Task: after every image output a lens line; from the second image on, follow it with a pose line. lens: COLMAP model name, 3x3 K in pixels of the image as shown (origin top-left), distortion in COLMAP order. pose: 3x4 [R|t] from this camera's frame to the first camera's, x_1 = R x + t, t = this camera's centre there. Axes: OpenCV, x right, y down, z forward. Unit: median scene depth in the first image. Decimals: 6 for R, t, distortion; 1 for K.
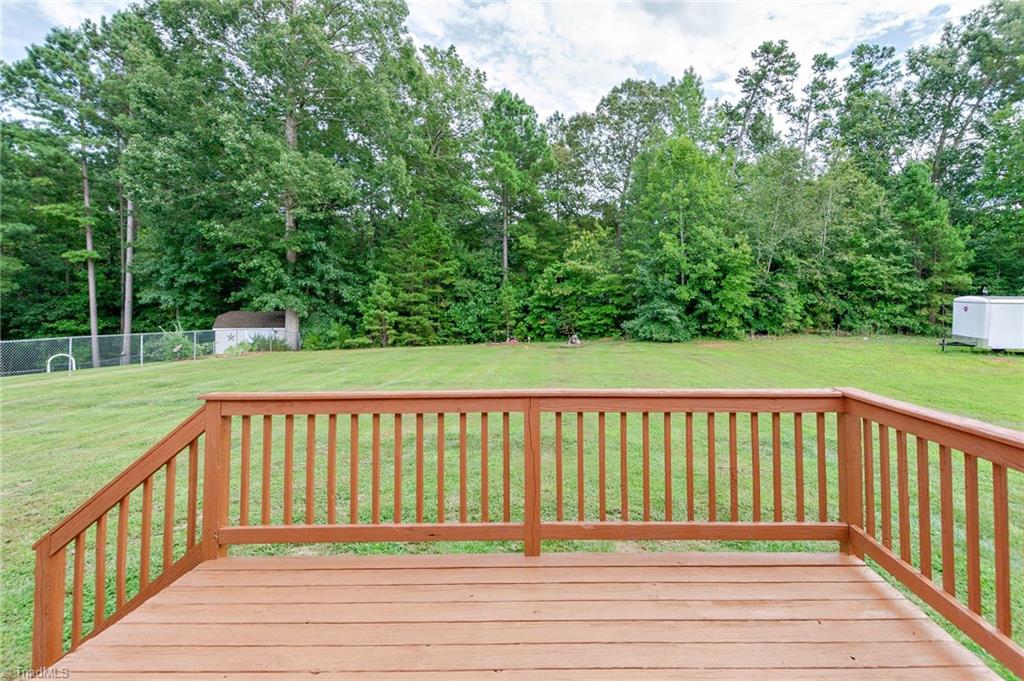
lens RADIAL K [[456.2, 0, 551.5], [0, 456.2, 311.3], [0, 0, 1]] dist [-0.002301, -0.000406]
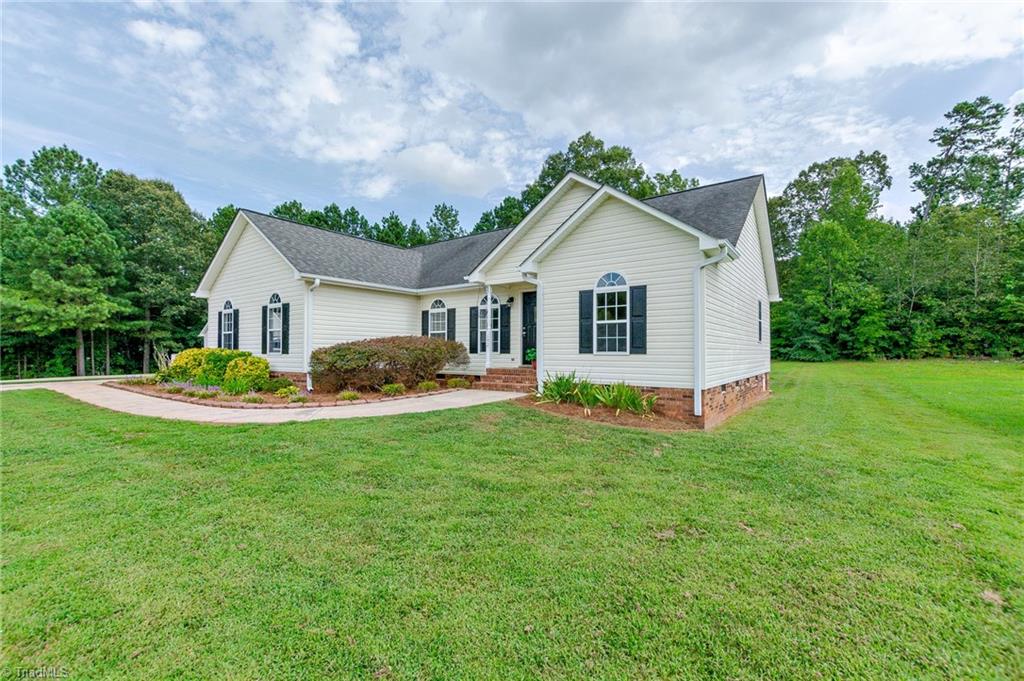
lens RADIAL K [[456.2, 0, 508.0], [0, 456.2, 345.1], [0, 0, 1]] dist [-0.002301, -0.000406]
pose [[0.811390, 0.000231, -0.584505, 0.256765], [-0.005074, 0.999965, -0.006648, 0.022011], [0.584483, 0.008360, 0.811363, -0.645819]]
